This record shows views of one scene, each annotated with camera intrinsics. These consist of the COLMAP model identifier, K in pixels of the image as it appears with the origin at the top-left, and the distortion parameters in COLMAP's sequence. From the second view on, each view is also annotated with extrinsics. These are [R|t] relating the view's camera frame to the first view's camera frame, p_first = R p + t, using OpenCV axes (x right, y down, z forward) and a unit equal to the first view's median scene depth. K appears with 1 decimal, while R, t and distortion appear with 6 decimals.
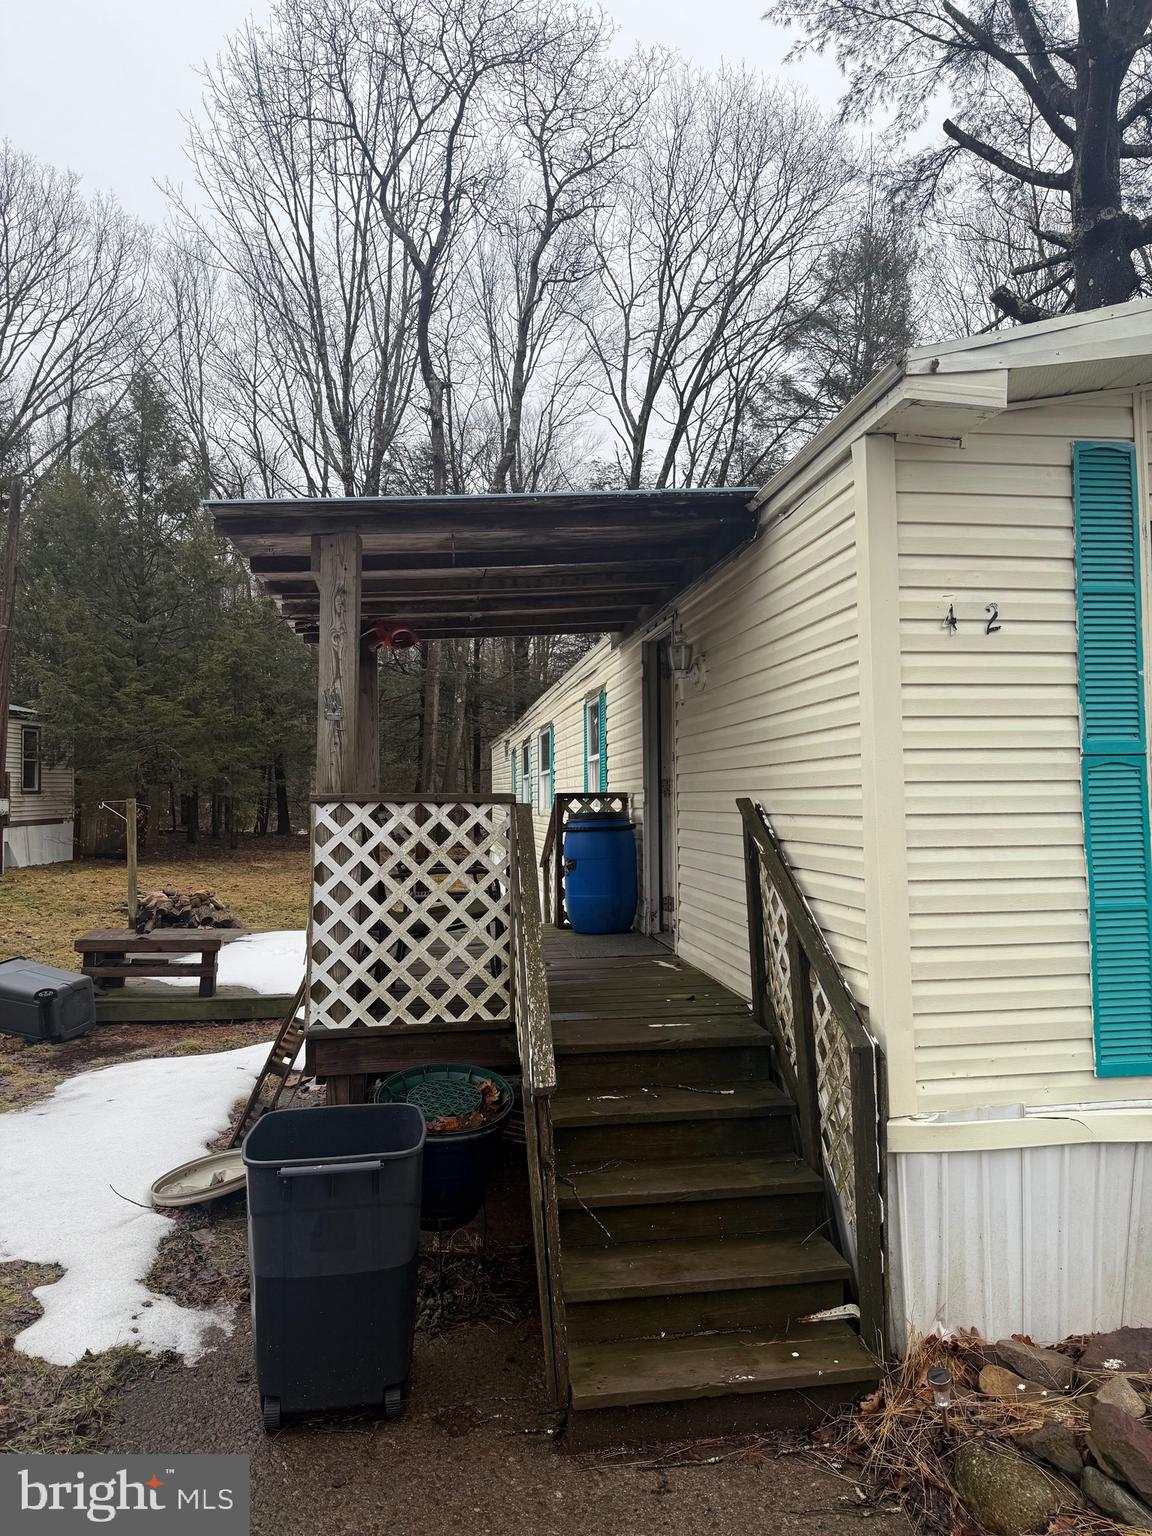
lens RADIAL K [[1066.3, 0, 580.5], [0, 1066.3, 770.1], [0, 0, 1]] dist [0.128830, -0.189353]
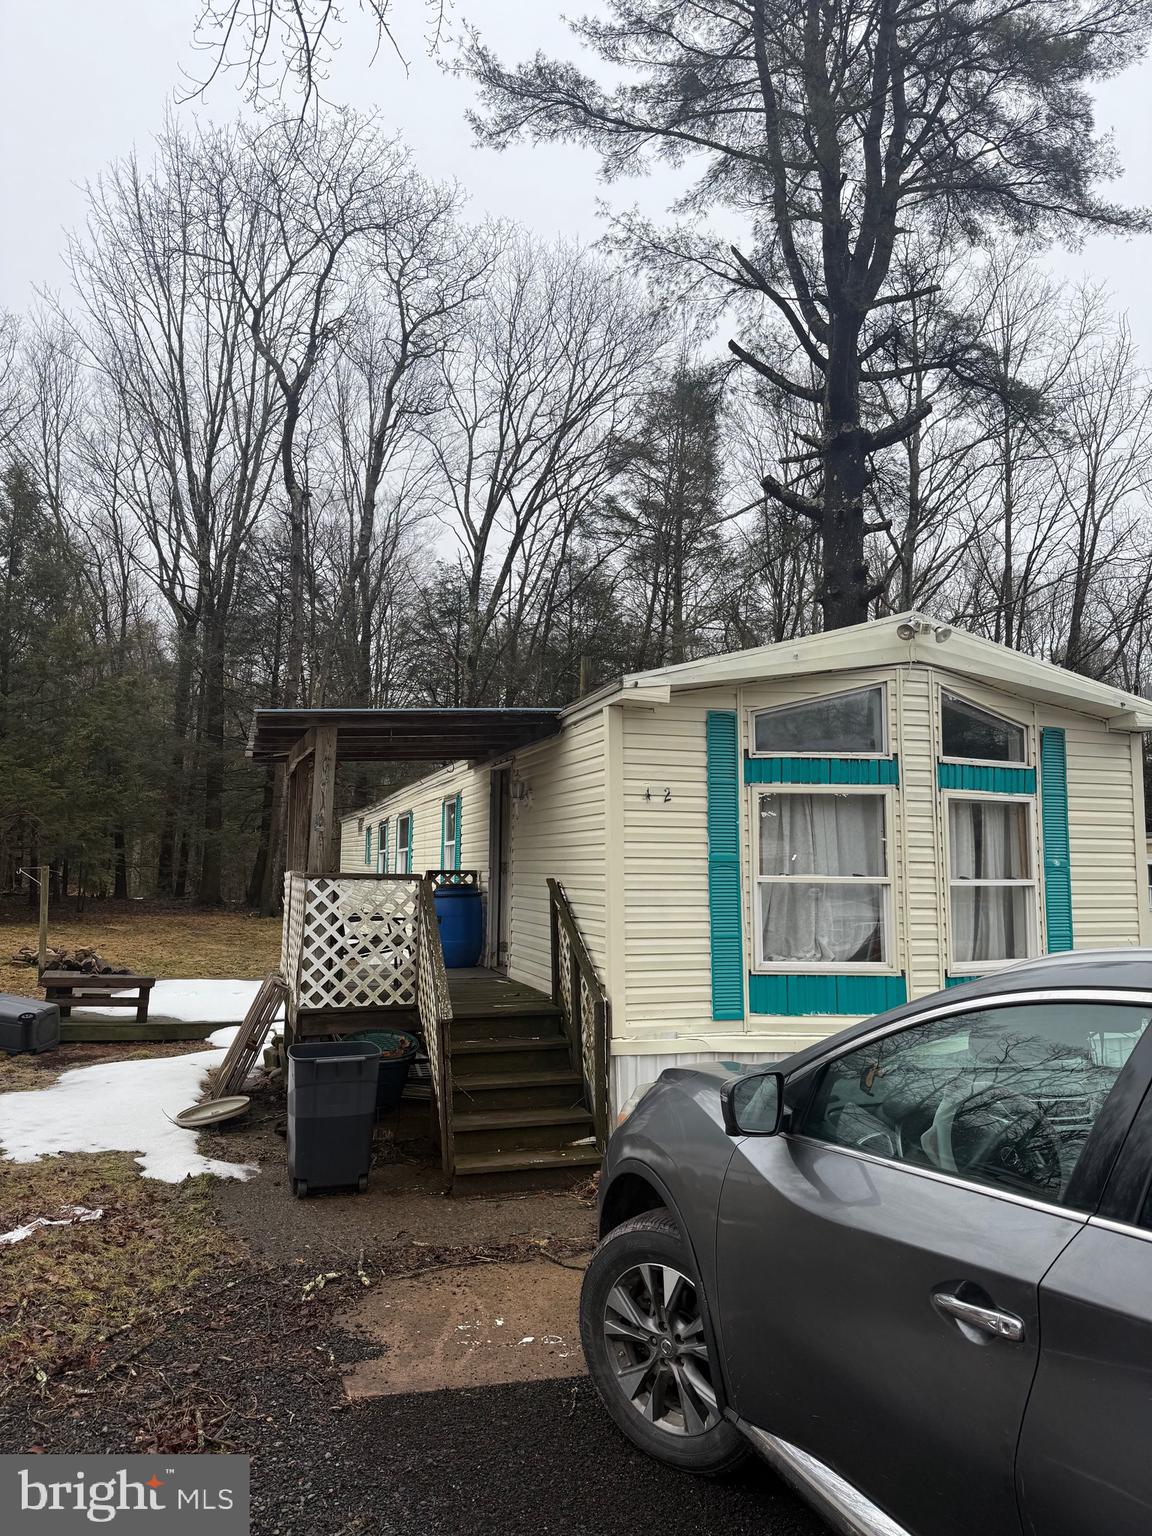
lens RADIAL K [[1066.3, 0, 580.5], [0, 1066.3, 770.1], [0, 0, 1]] dist [0.128830, -0.189353]
pose [[0.986852, 0.032480, 0.158329, -0.017320], [-0.022350, 0.997612, -0.065349, -0.007881], [-0.160074, 0.060951, 0.985221, -0.156350]]
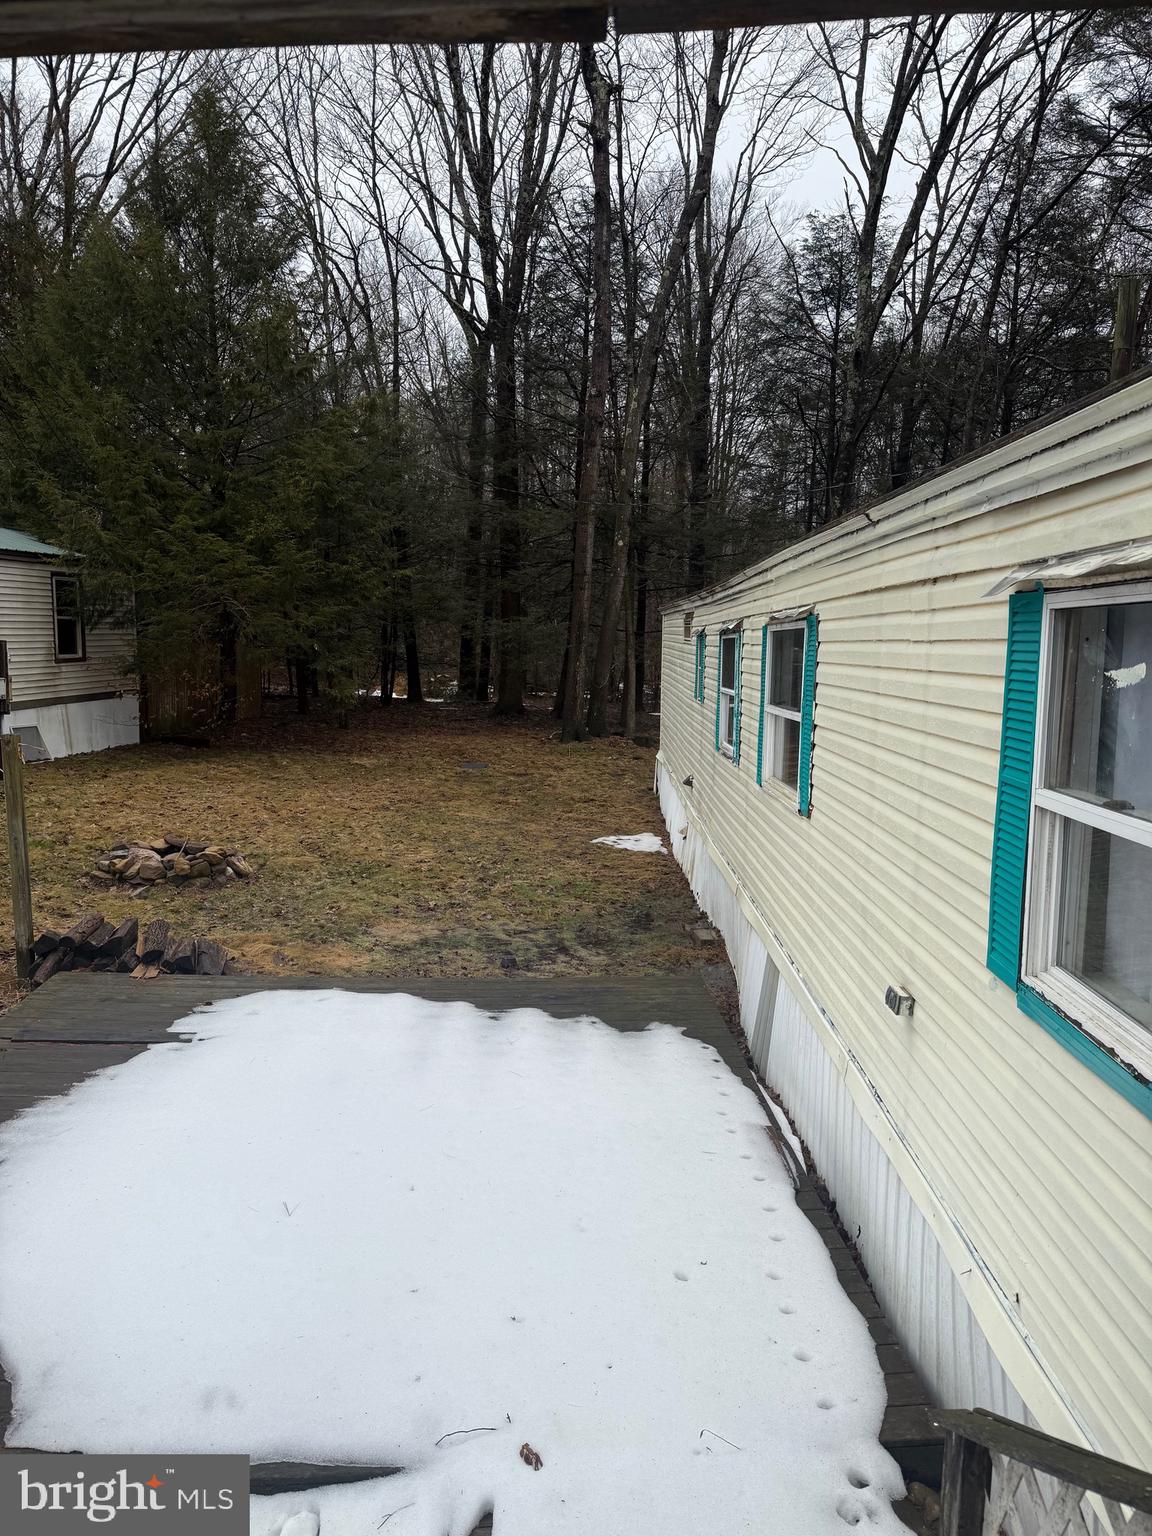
lens RADIAL K [[1066.3, 0, 580.5], [0, 1066.3, 770.1], [0, 0, 1]] dist [0.128830, -0.189353]
pose [[0.988227, 0.039271, -0.147866, -0.029605], [-0.016976, 0.988673, 0.149122, -0.024700], [0.152048, -0.144856, 0.977701, 0.297900]]
